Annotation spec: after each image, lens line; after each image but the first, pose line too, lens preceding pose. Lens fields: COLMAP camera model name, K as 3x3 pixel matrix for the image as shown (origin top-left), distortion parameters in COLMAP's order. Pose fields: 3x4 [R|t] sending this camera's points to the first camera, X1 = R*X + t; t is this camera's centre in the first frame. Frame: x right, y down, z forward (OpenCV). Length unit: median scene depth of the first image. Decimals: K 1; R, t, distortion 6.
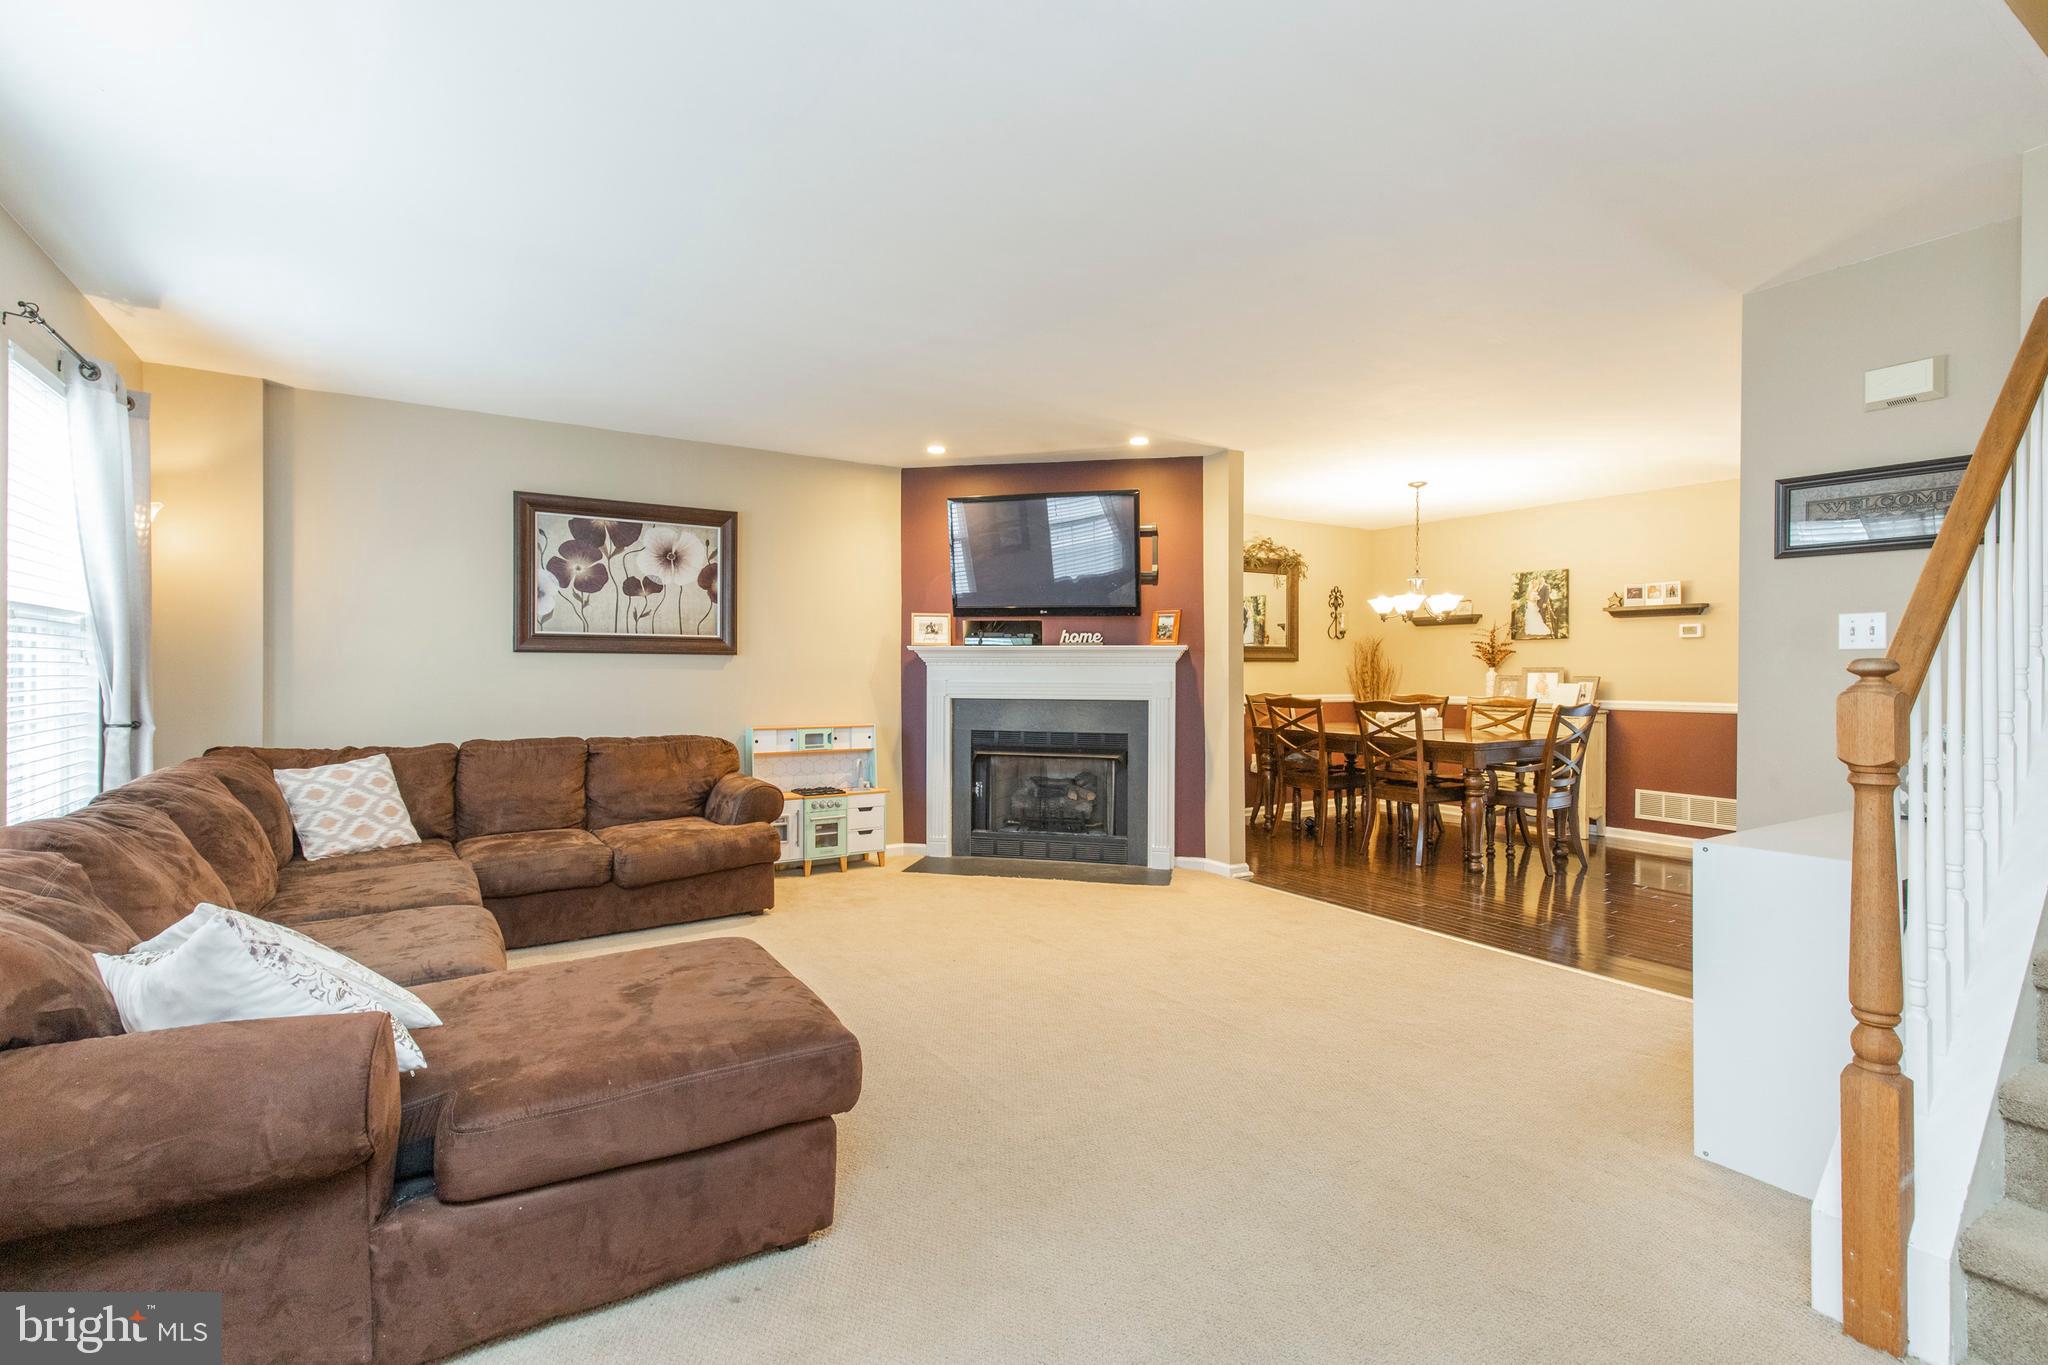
lens RADIAL K [[919.0, 0, 1022.2], [0, 919.0, 667.5], [0, 0, 1]] dist [0.007847, -0.002466]
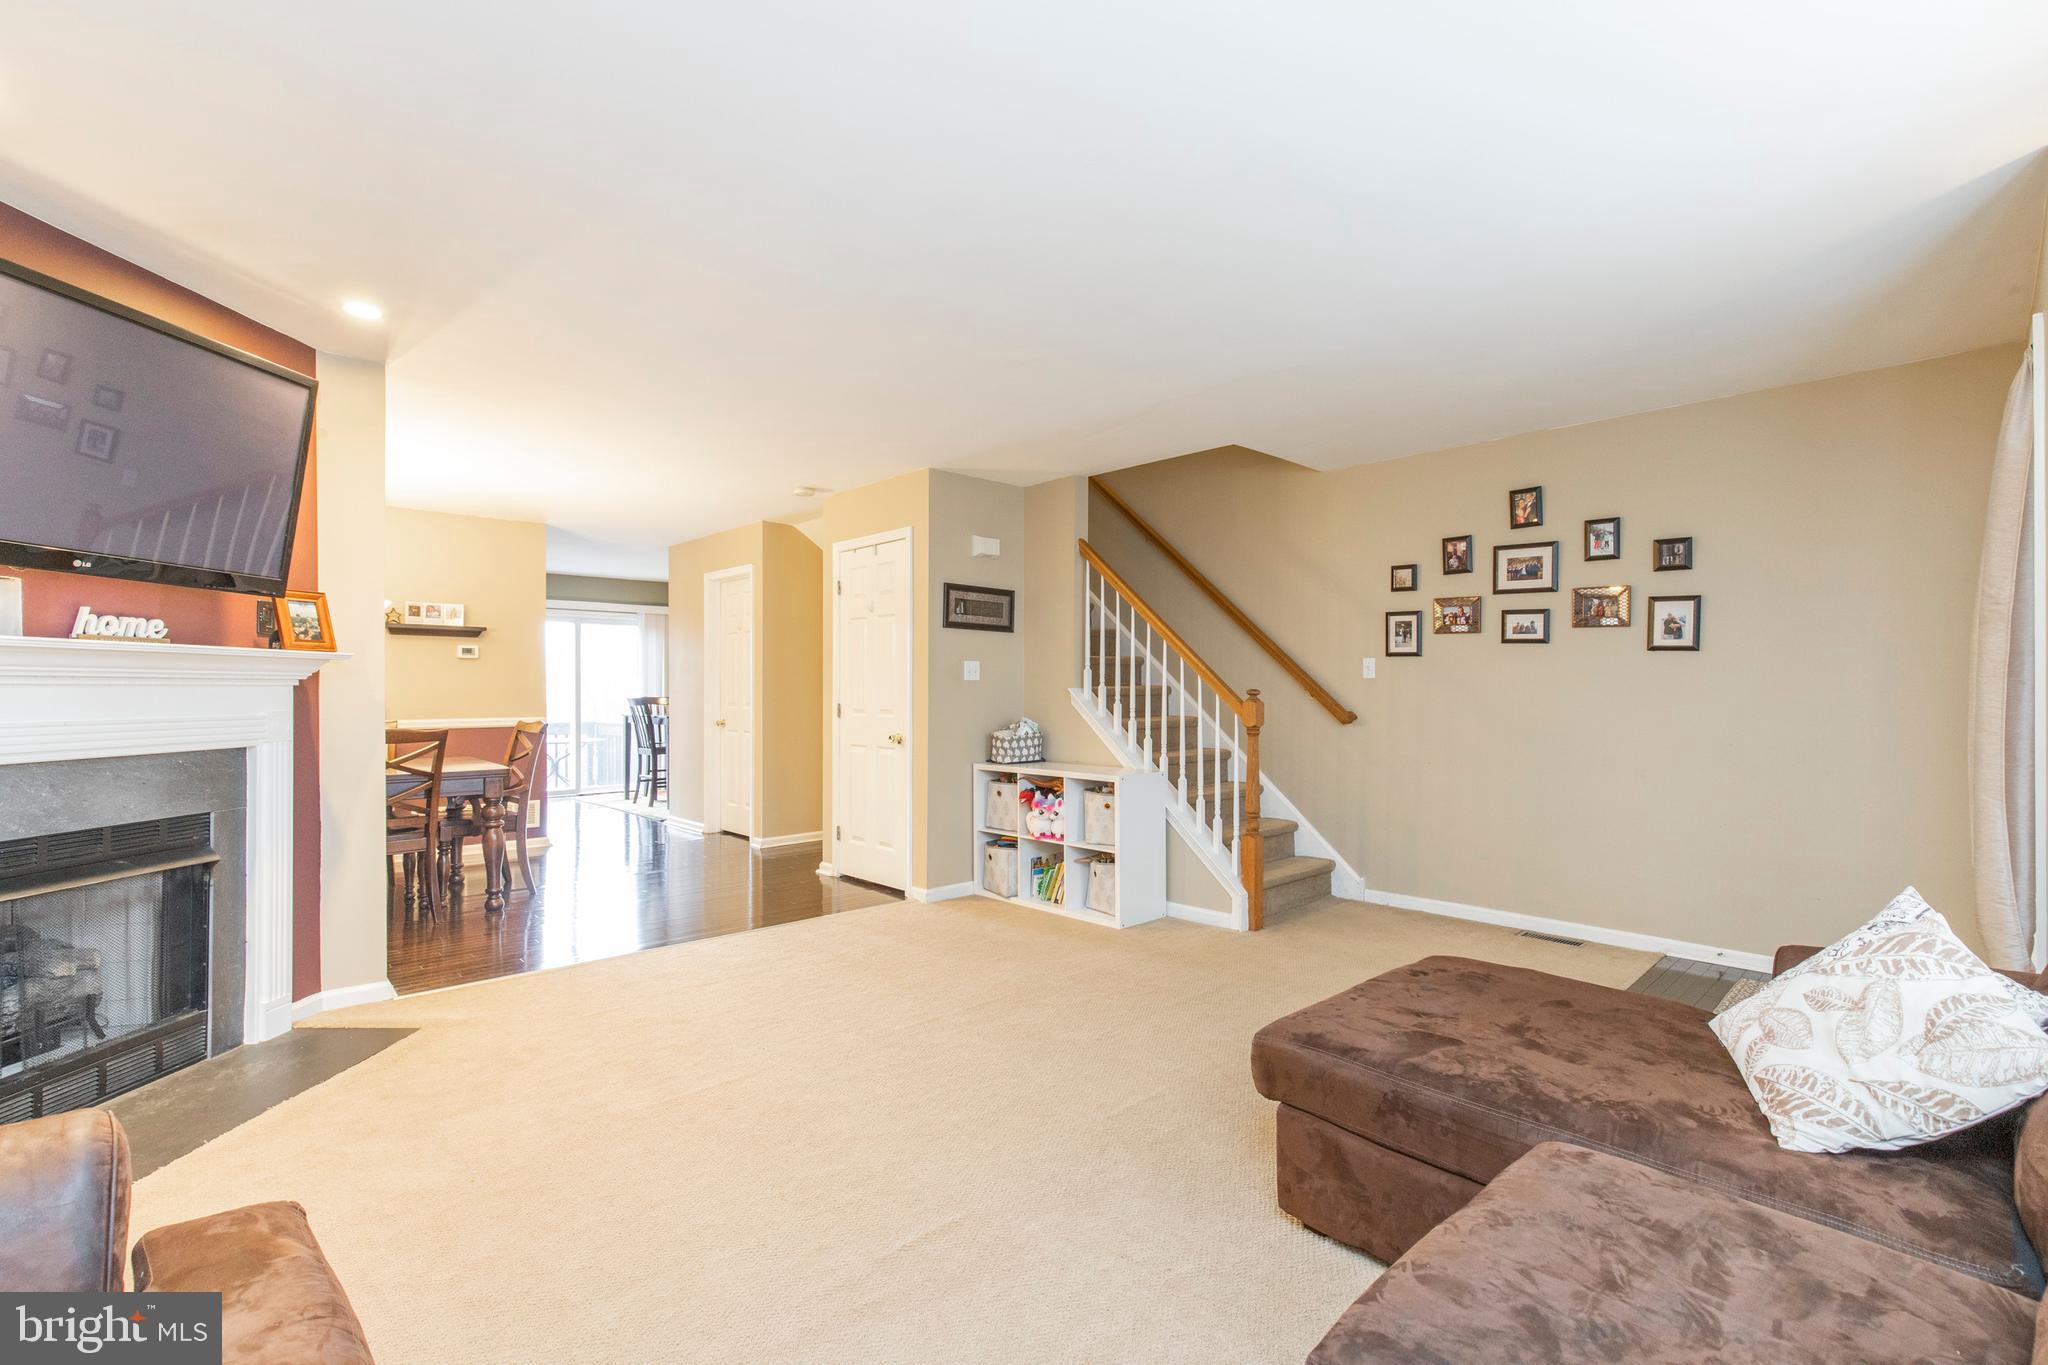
lens RADIAL K [[919.0, 0, 1024.6], [0, 919.0, 687.1], [0, 0, 1]] dist [0.007847, -0.002466]
pose [[-0.194675, -0.003186, 0.980863, -0.493932], [-0.005315, 0.999983, 0.002193, -0.004606], [-0.980853, -0.004786, -0.194688, 0.627260]]
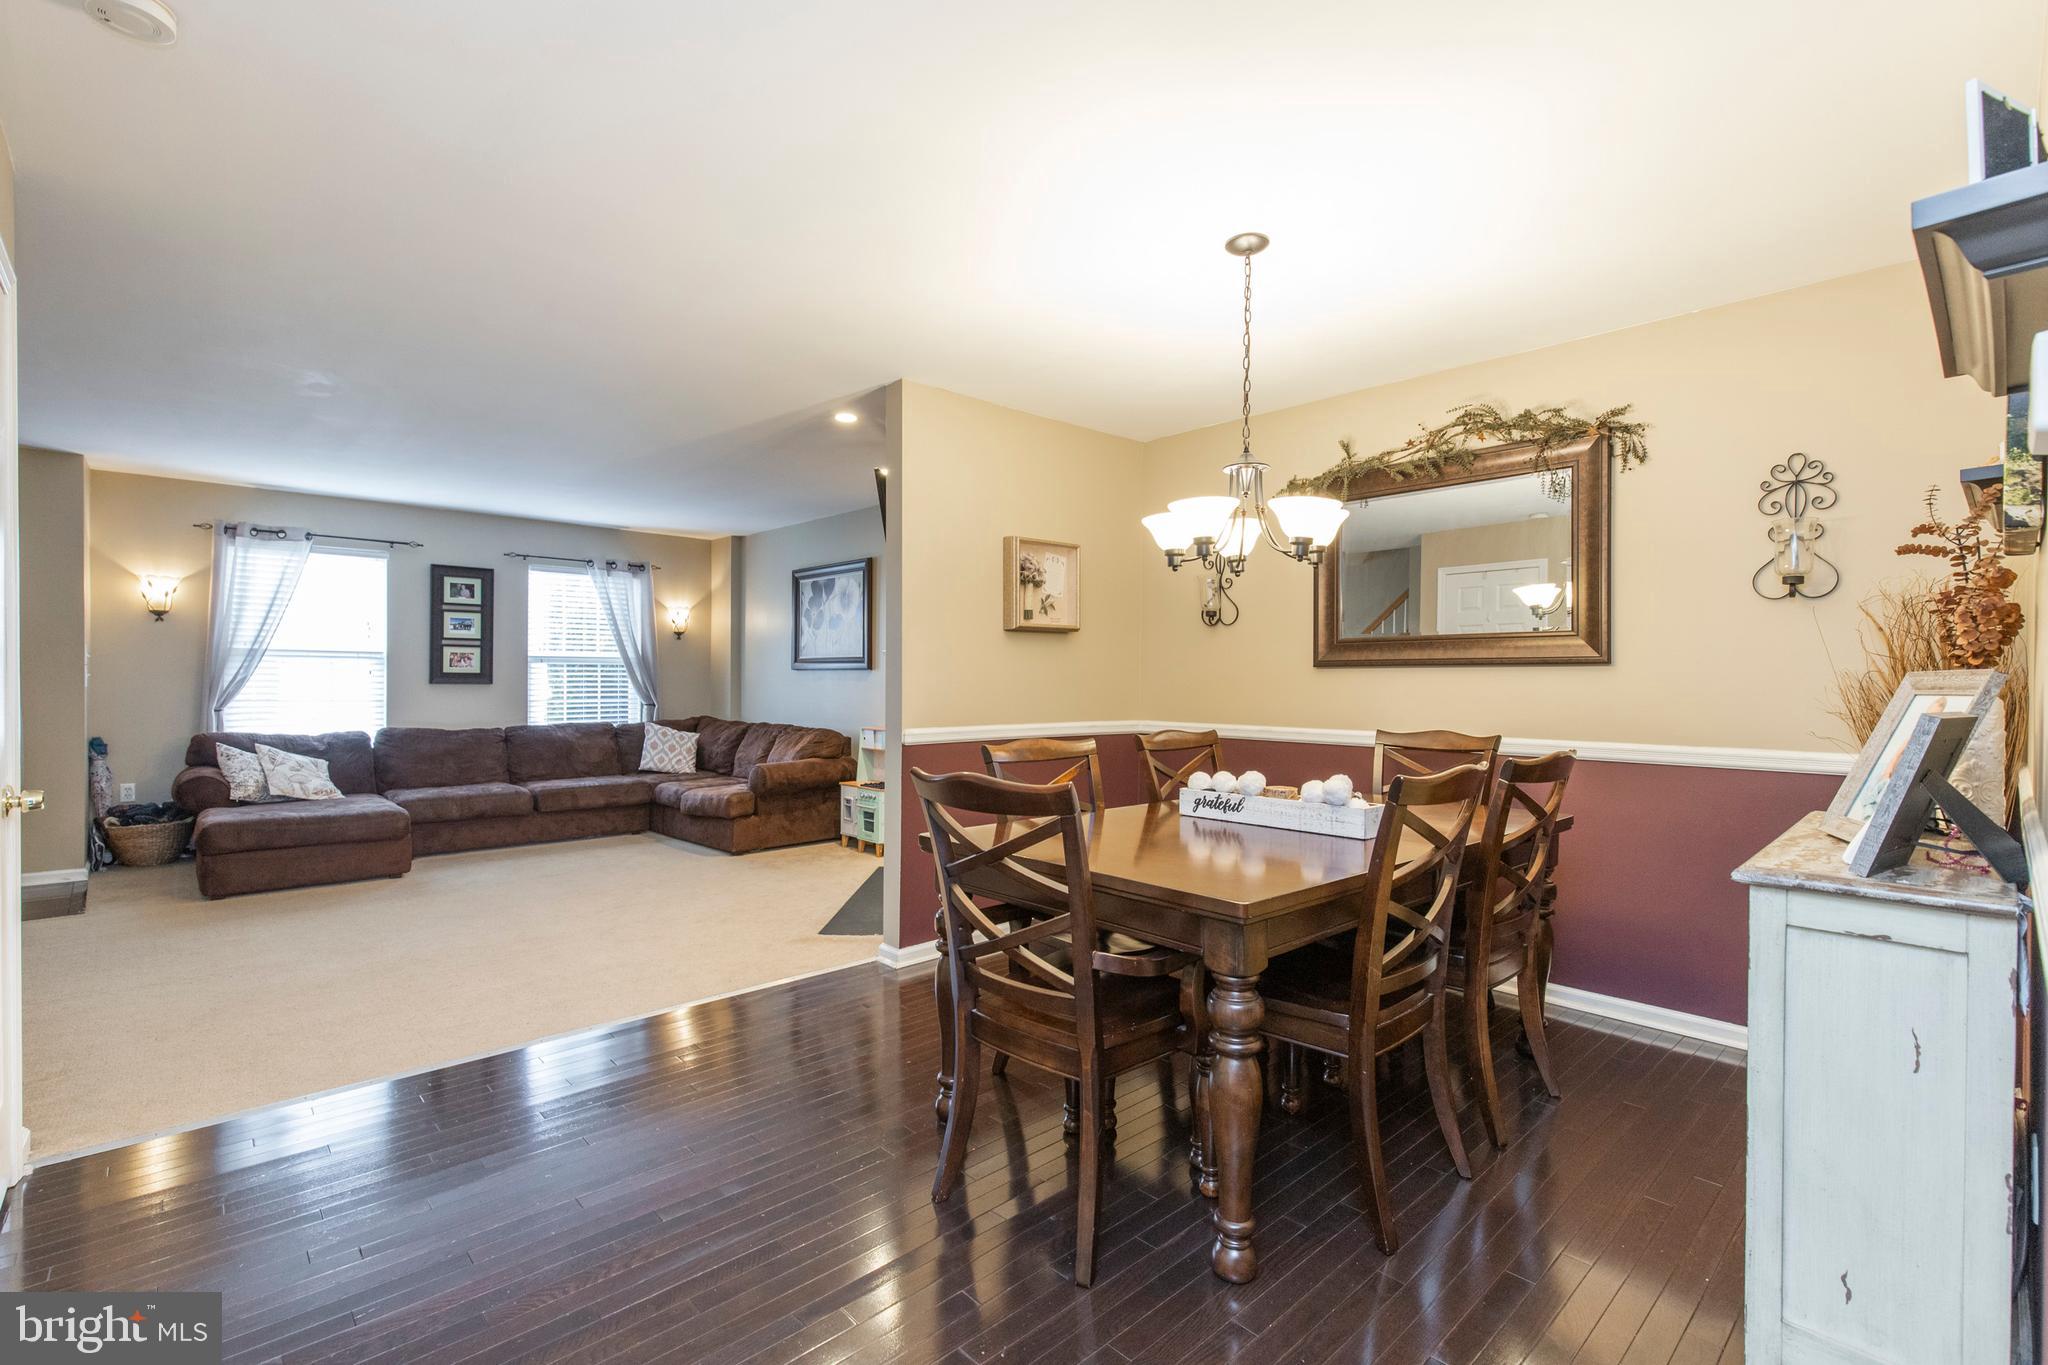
lens RADIAL K [[919.0, 0, 1027.8], [0, 919.0, 683.5], [0, 0, 1]] dist [0.007847, -0.002466]
pose [[0.192024, 0.003073, -0.981385, 0.914256], [0.002834, 0.999989, 0.003686, 0.001660], [0.981386, -0.003489, 0.192013, 0.907525]]
